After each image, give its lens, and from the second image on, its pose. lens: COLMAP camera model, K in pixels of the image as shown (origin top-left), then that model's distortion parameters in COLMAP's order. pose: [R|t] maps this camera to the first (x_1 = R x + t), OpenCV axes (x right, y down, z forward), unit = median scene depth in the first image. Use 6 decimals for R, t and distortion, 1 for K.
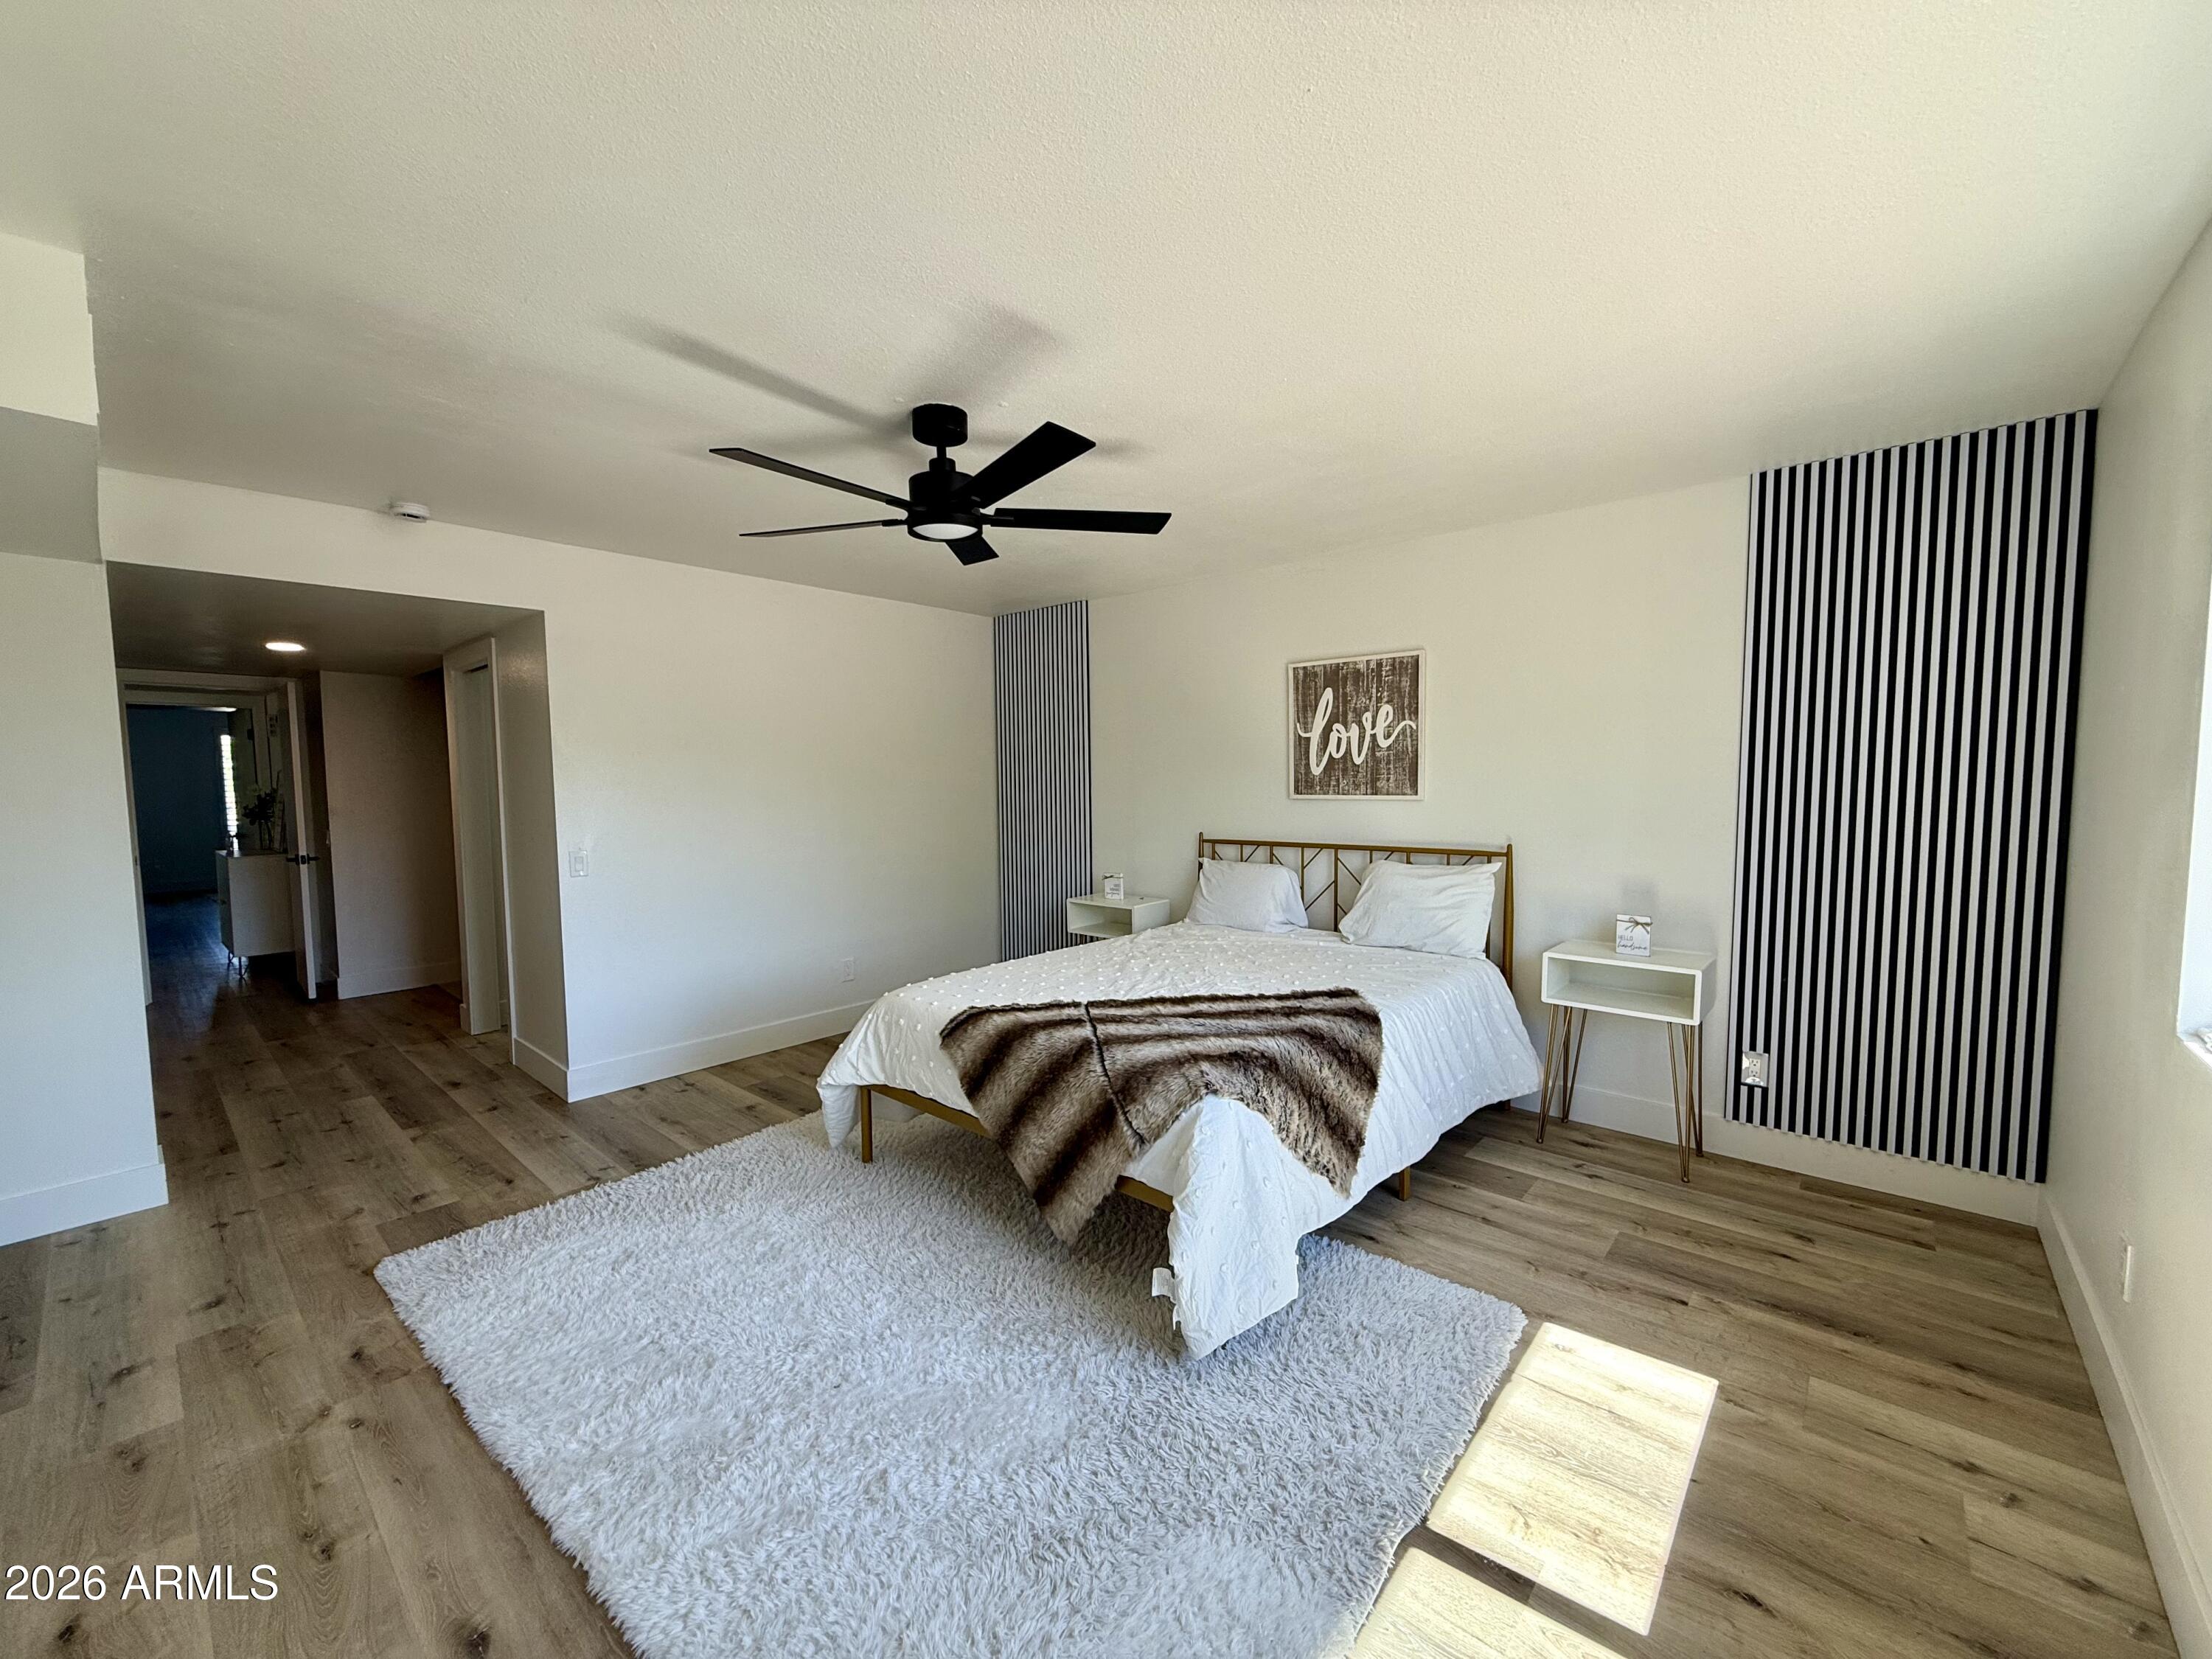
lens RADIAL K [[881.1, 0, 1102.7], [0, 881.1, 836.2], [0, 0, 1]] dist [-0.000022, -0.000220]
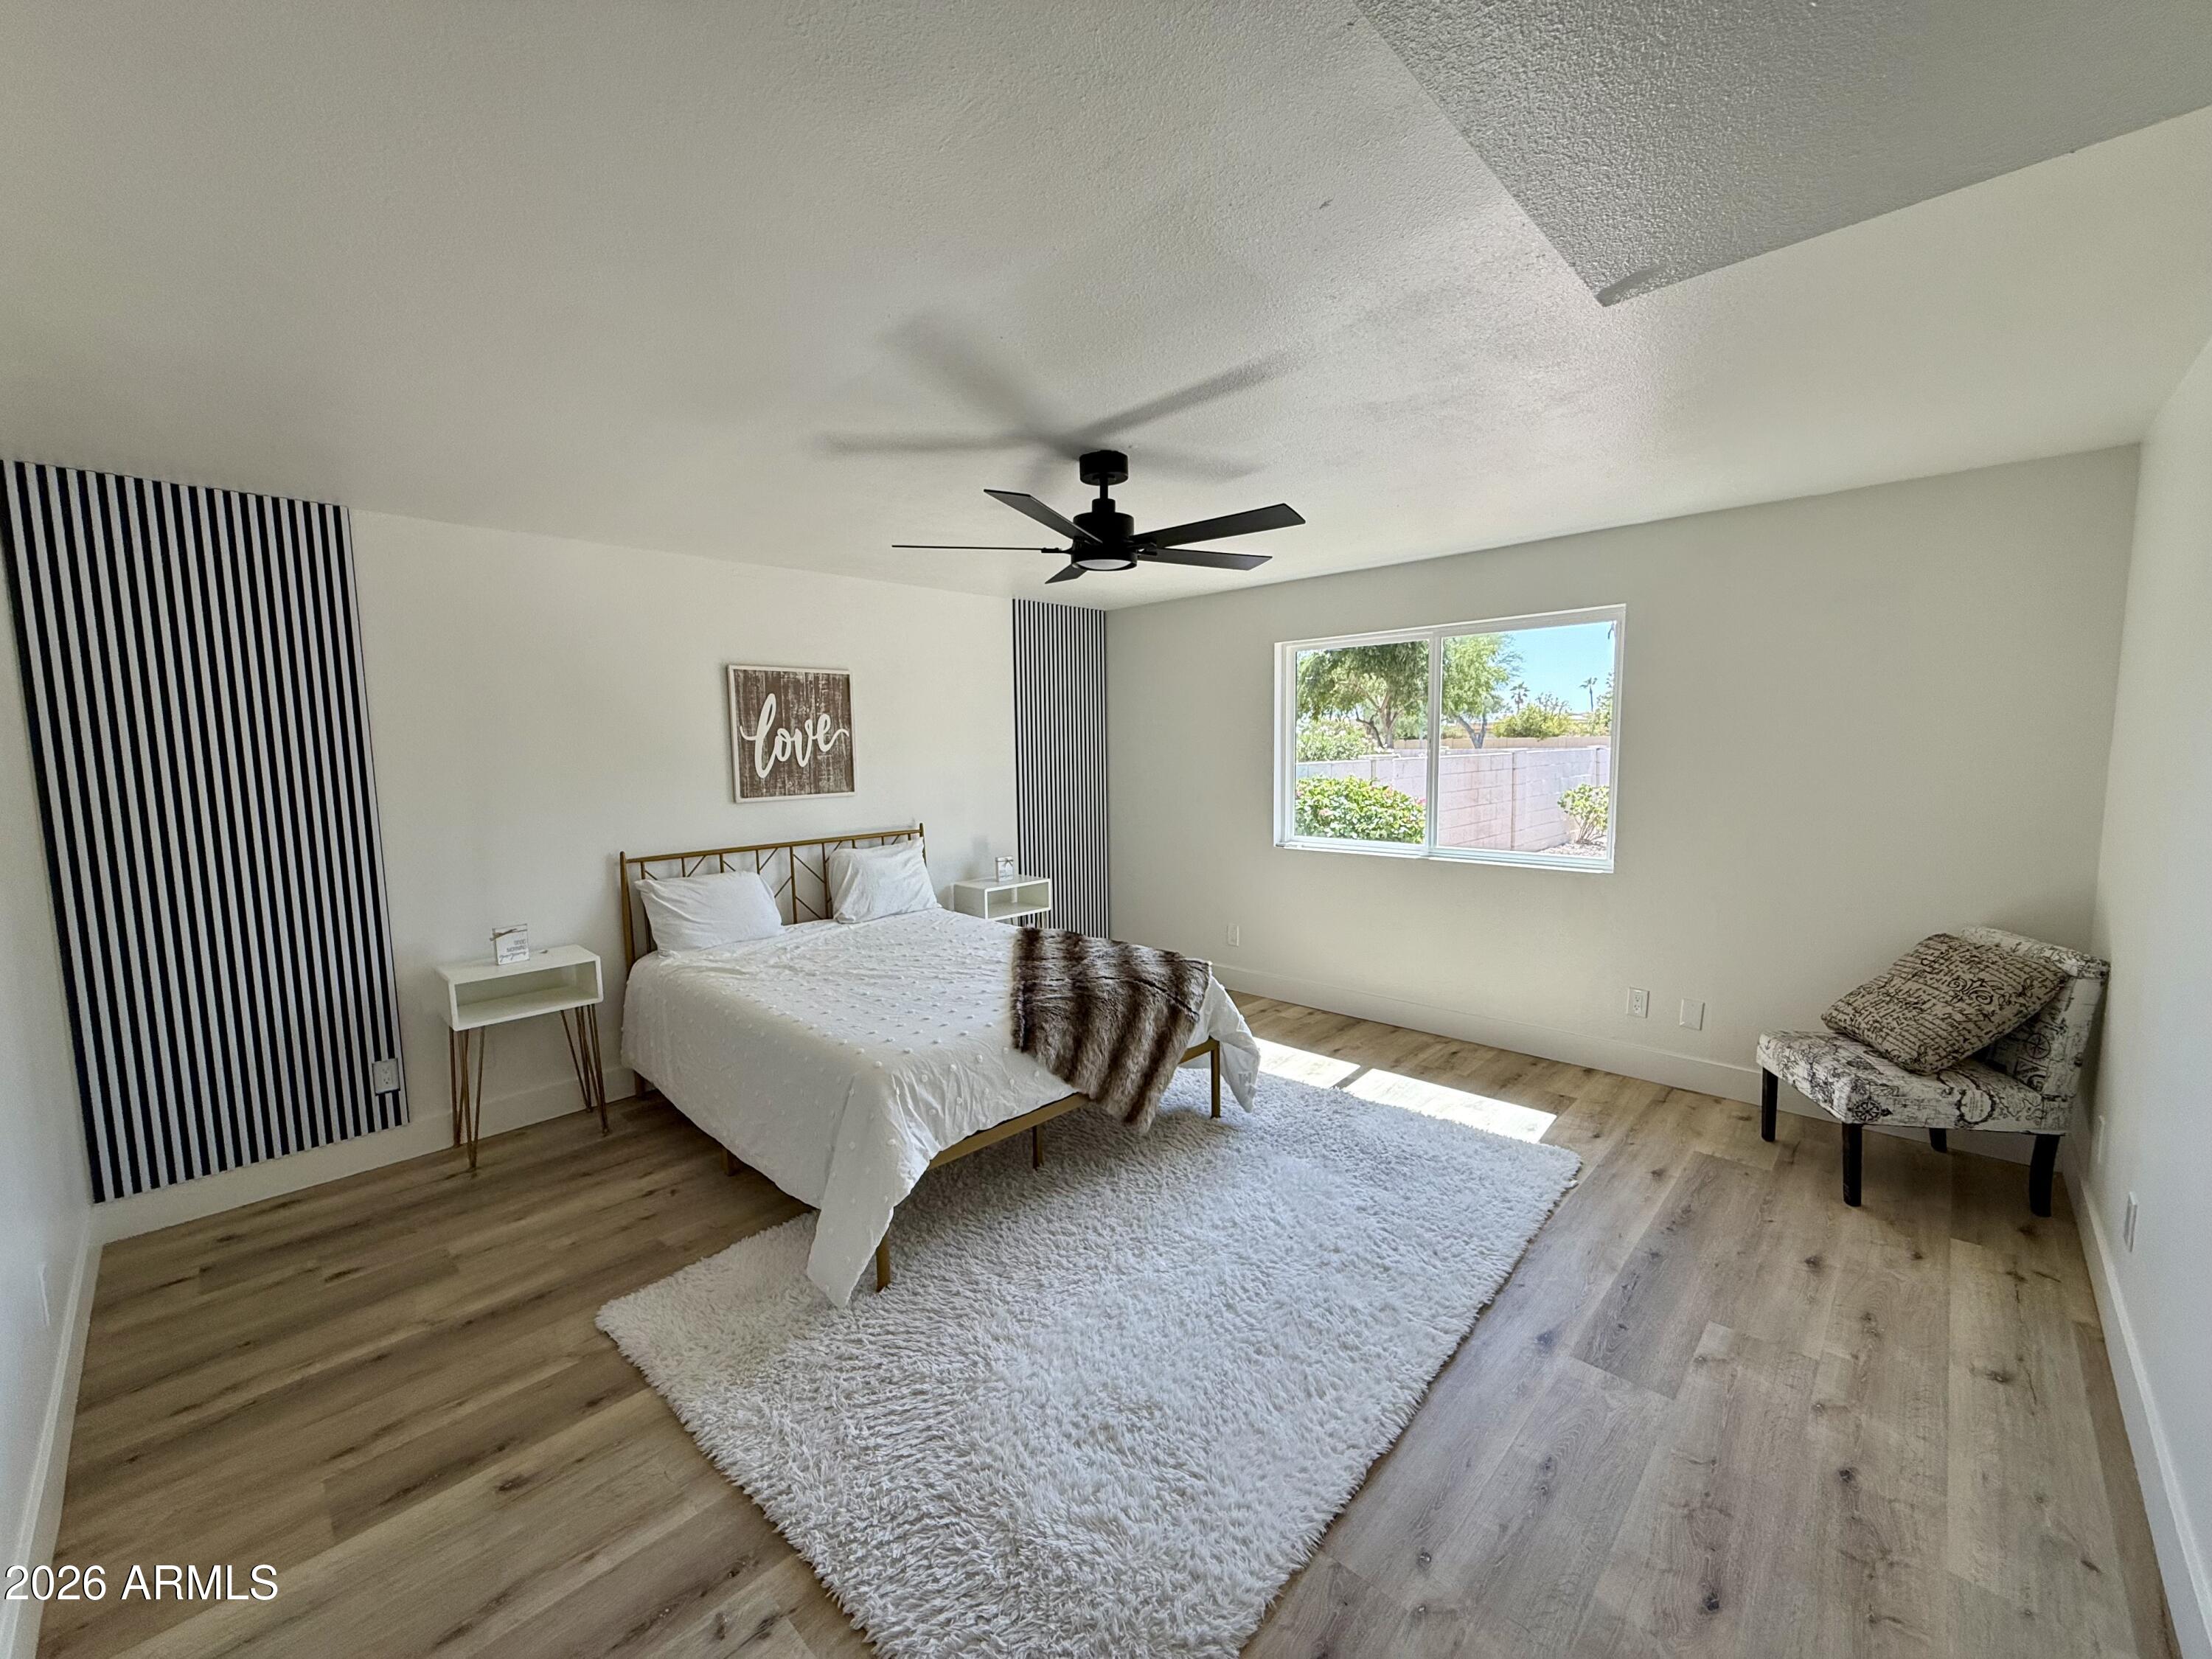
lens RADIAL K [[881.1, 0, 1102.7], [0, 881.1, 836.2], [0, 0, 1]] dist [-0.000022, -0.000220]
pose [[0.040220, -0.092018, 0.994945, -0.800514], [0.088428, 0.992171, 0.088187, -0.060248], [-0.995270, 0.084434, 0.048042, 0.590535]]
